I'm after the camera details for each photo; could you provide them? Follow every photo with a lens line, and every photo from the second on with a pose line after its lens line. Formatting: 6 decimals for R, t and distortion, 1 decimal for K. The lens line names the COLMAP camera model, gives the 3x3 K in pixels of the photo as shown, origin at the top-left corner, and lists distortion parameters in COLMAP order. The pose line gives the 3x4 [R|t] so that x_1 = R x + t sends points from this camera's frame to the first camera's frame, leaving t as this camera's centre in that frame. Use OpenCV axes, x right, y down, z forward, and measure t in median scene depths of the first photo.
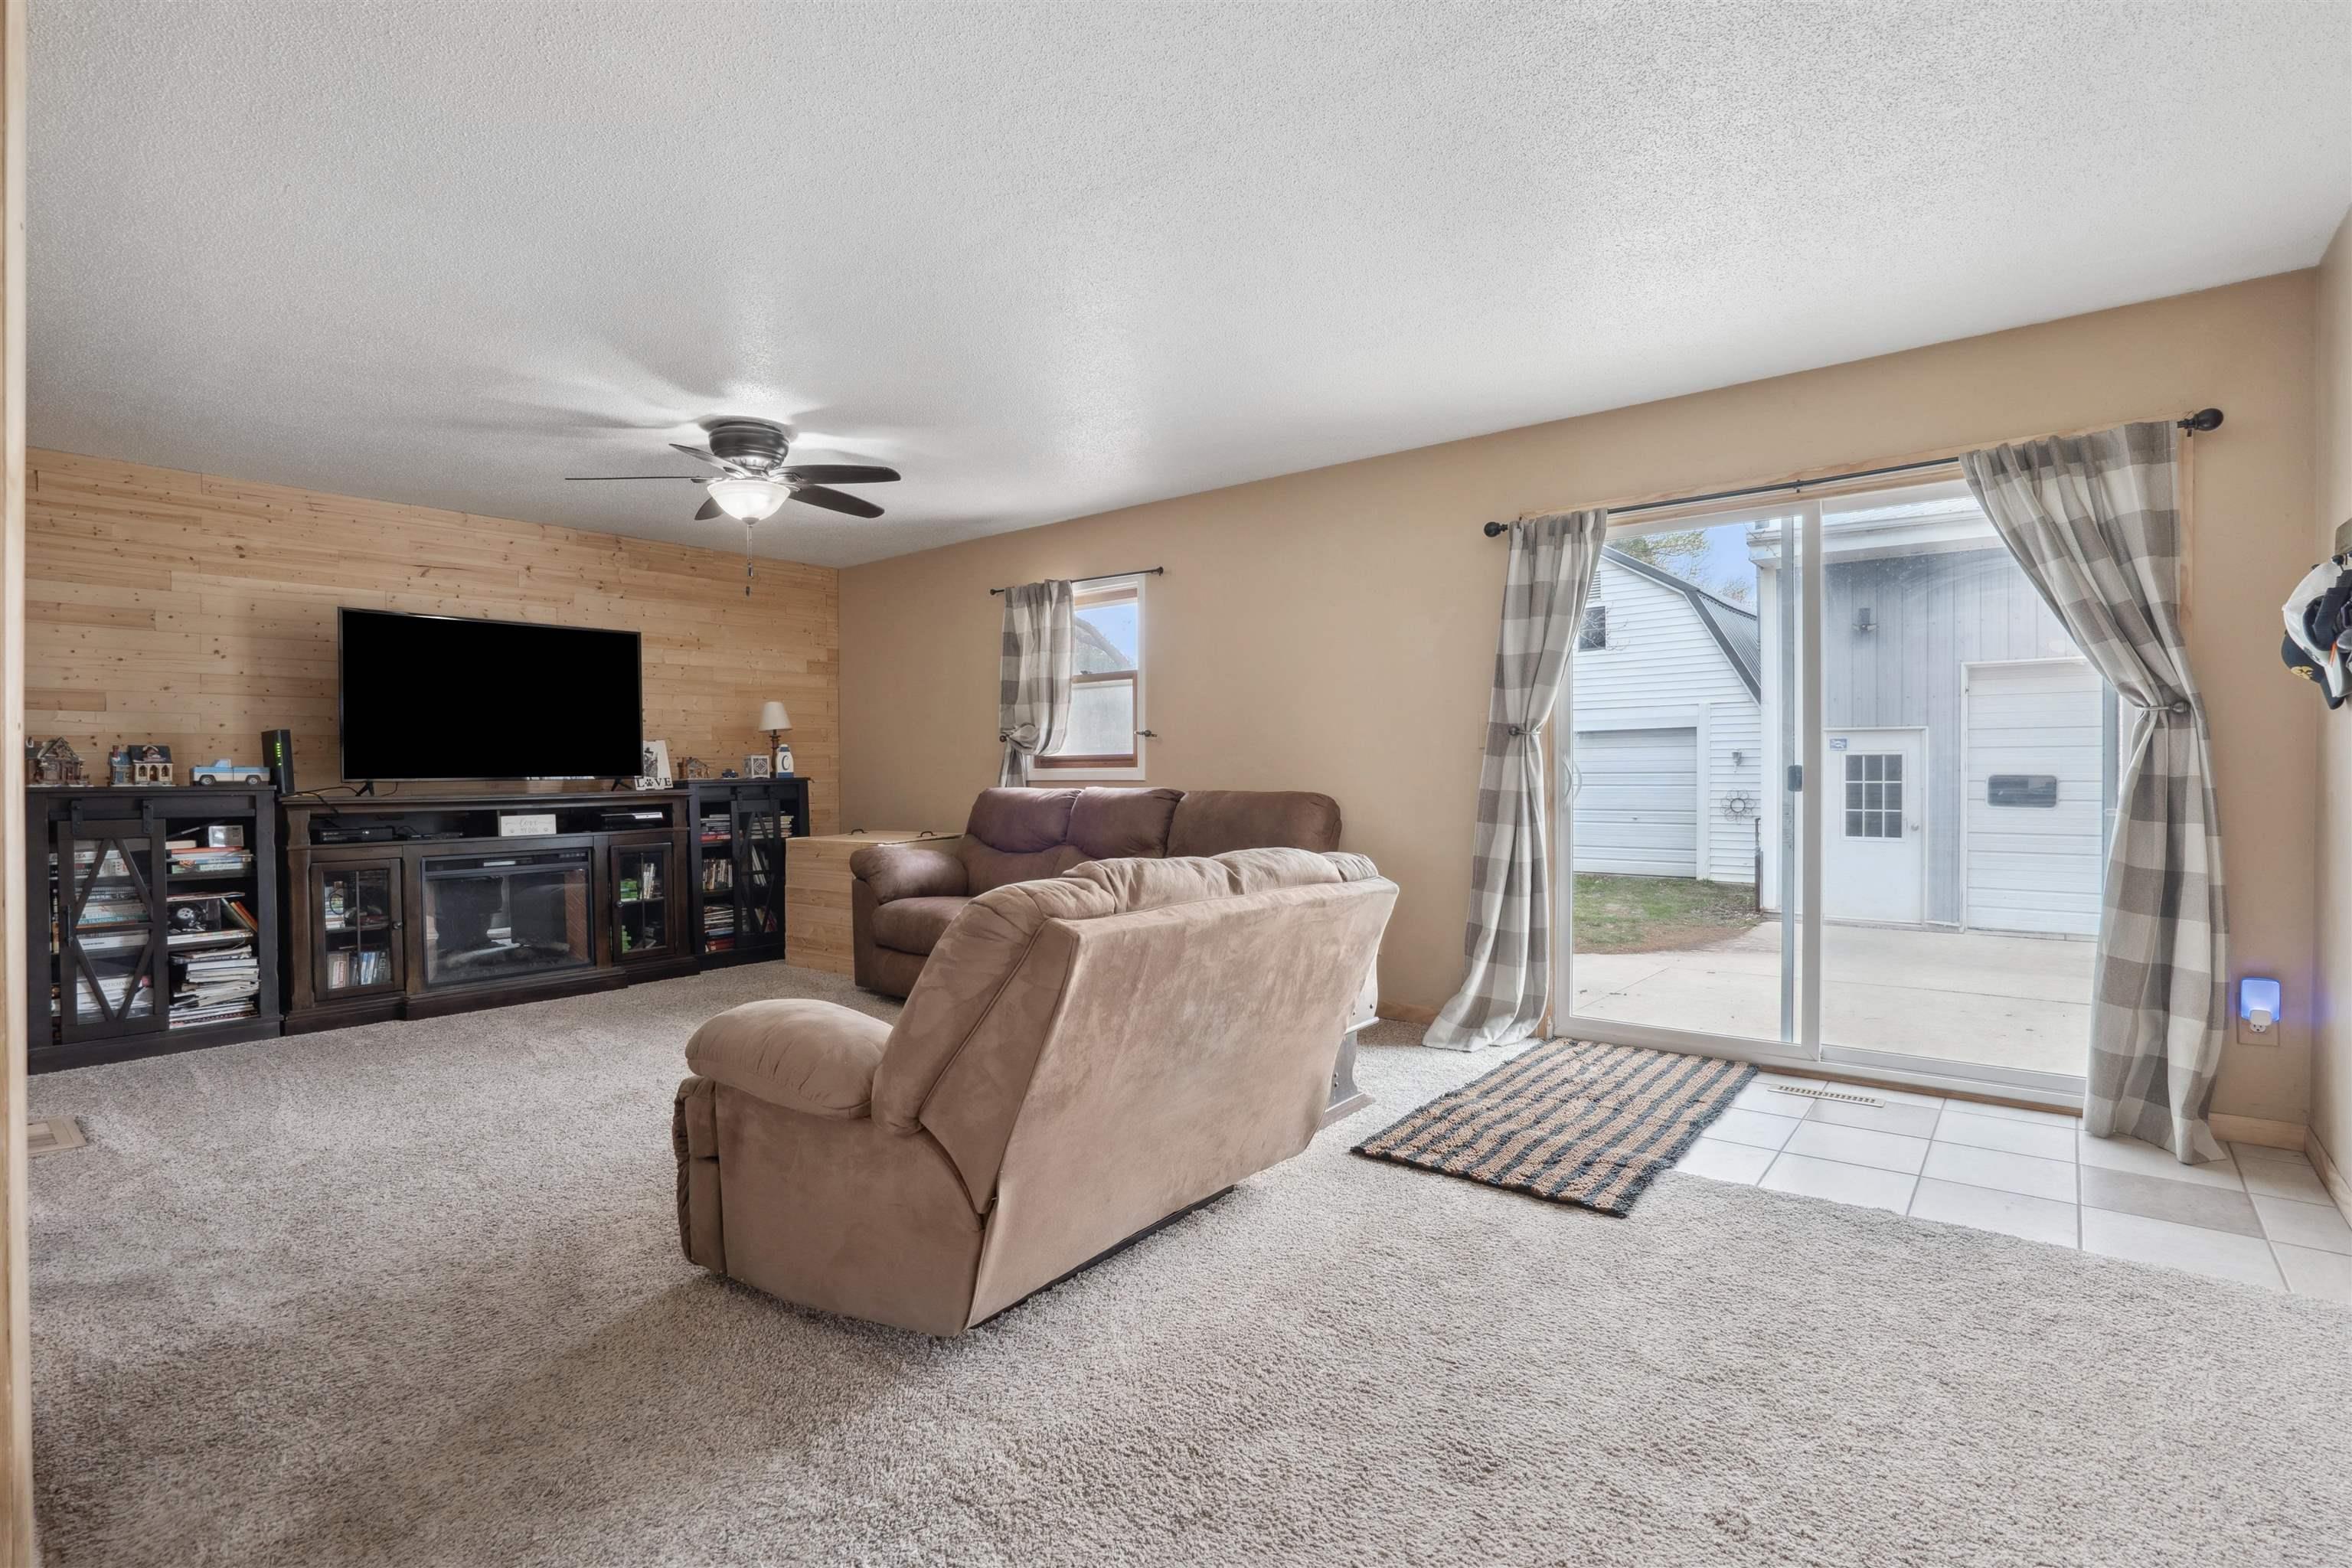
lens RADIAL K [[1102.9, 0, 1178.1], [0, 1102.9, 787.8], [0, 0, 1]] dist [-0.059297, 0.025153]
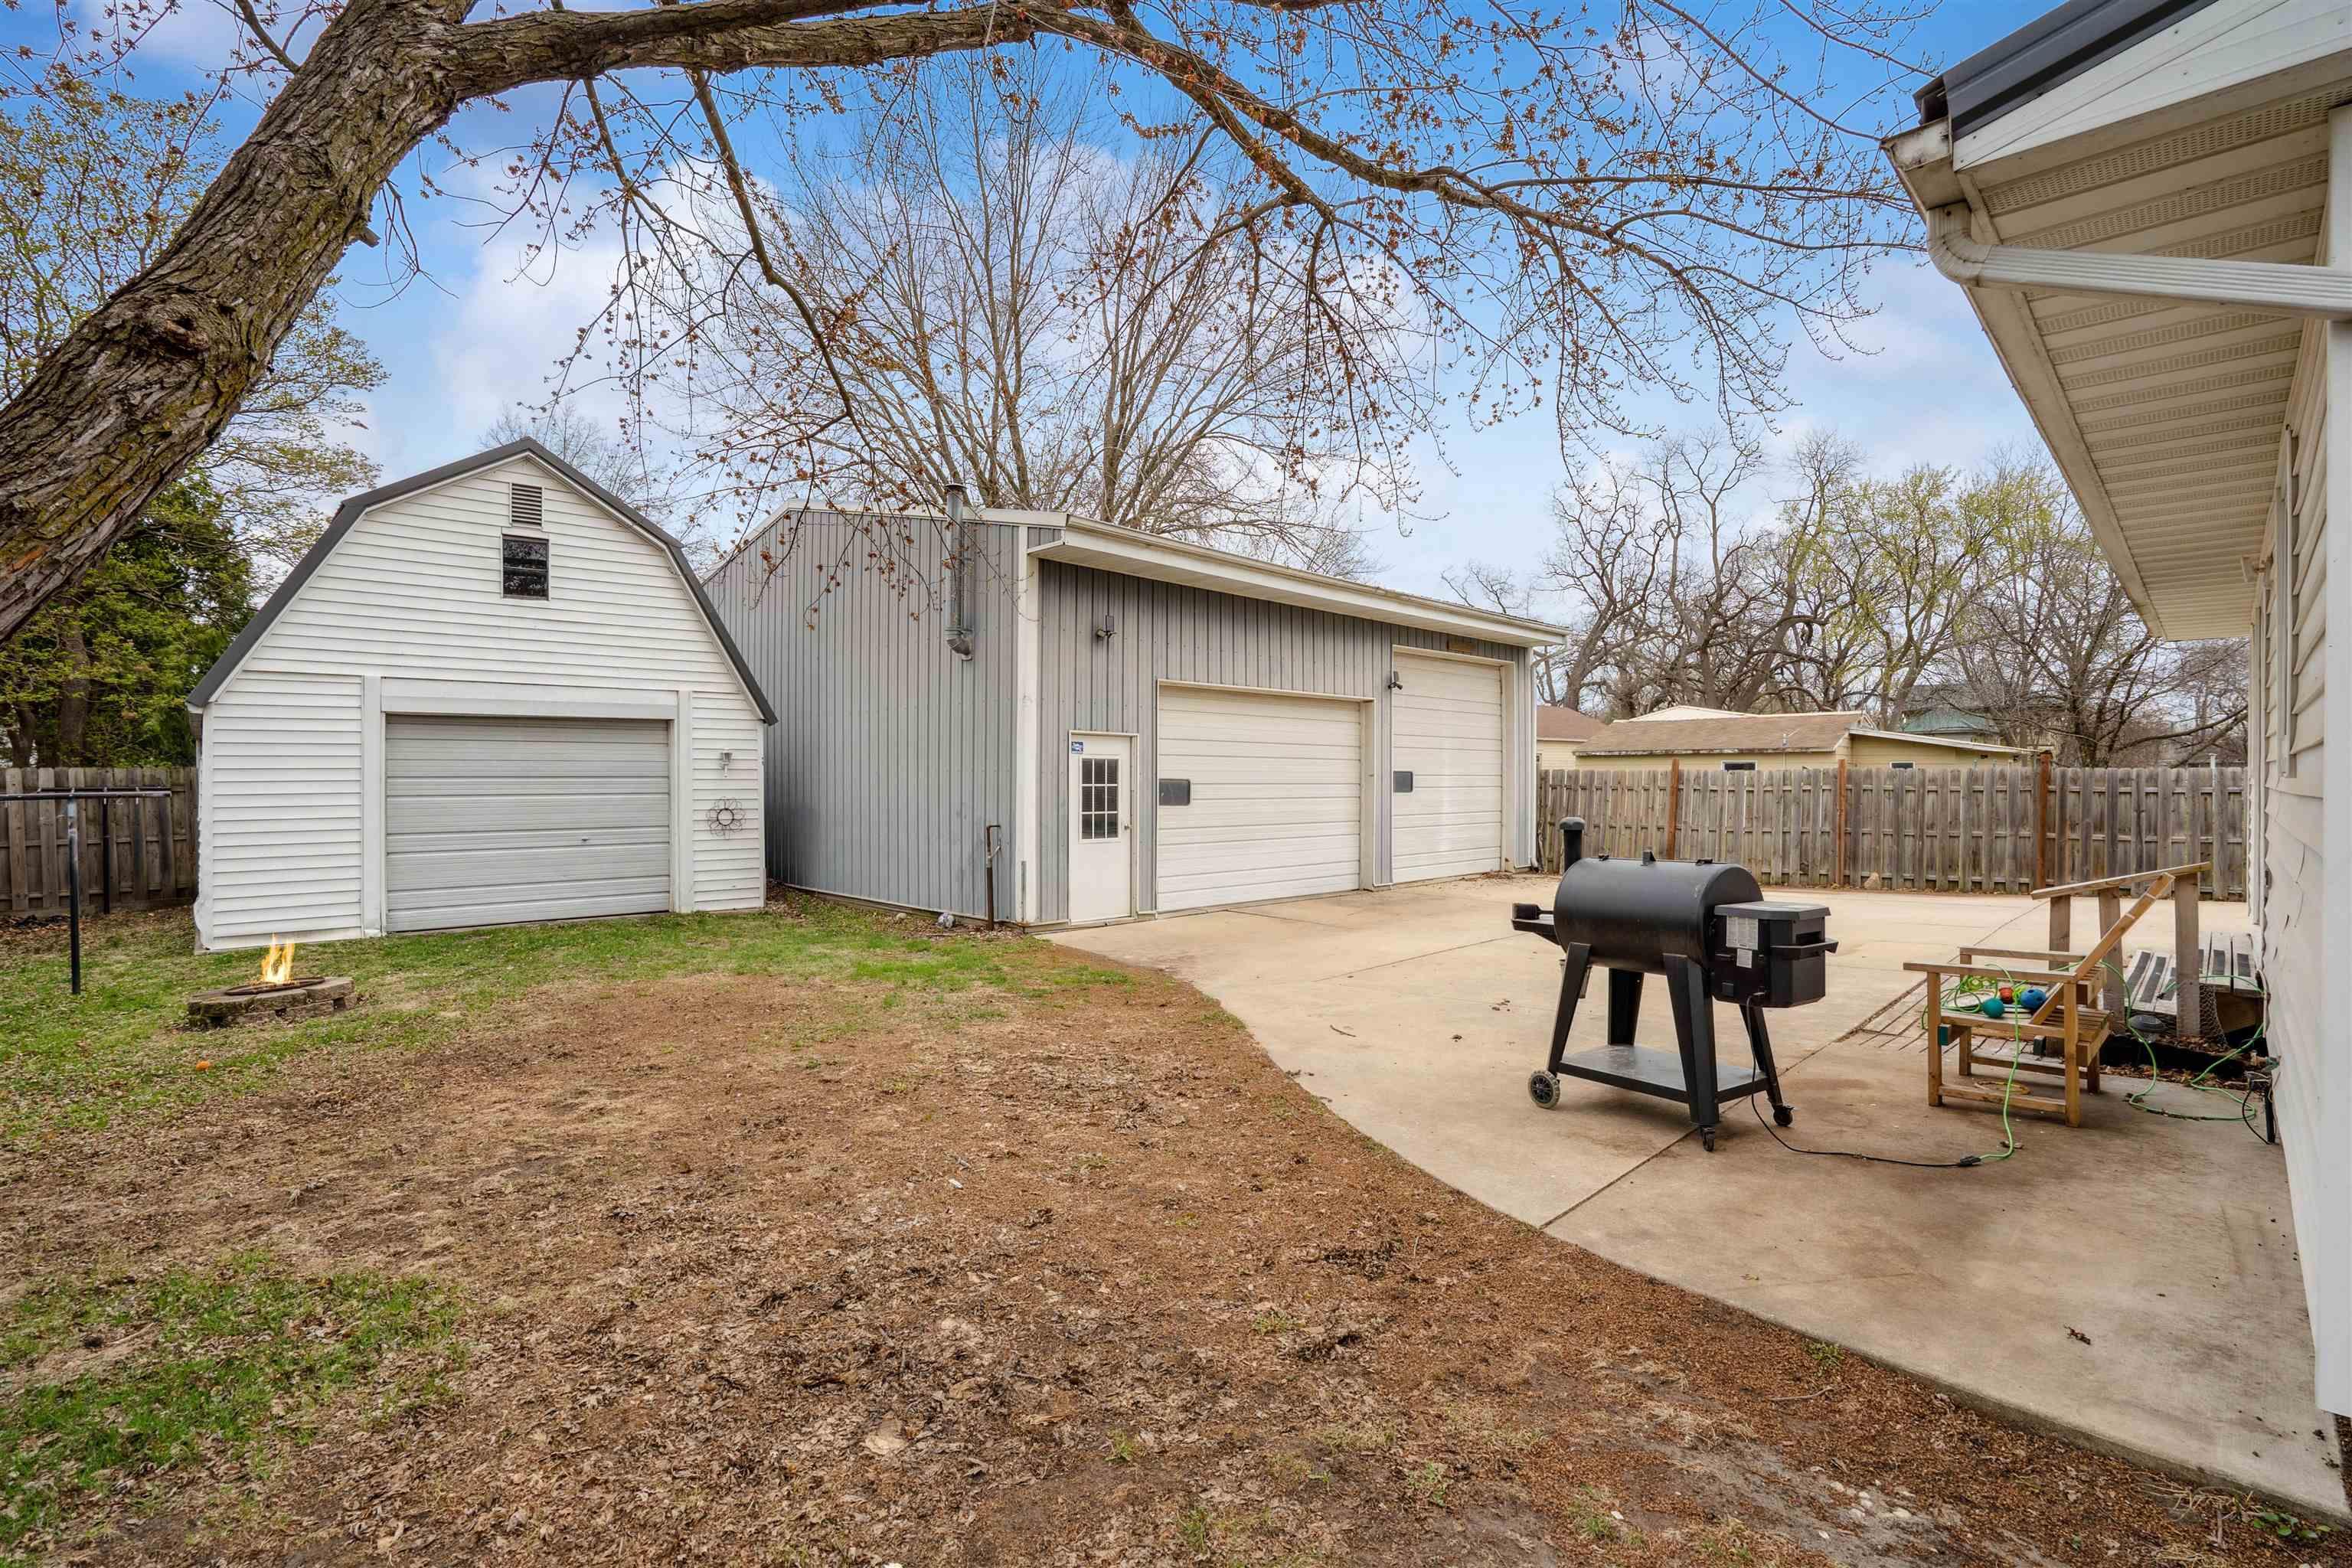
lens RADIAL K [[1102.9, 0, 1178.1], [0, 1102.9, 787.8], [0, 0, 1]] dist [-0.059297, 0.025153]
pose [[0.124202, -0.007767, 0.992227, -1.085447], [0.015281, 0.999866, 0.005914, -0.021870], [-0.992139, 0.014428, 0.124304, 2.146107]]
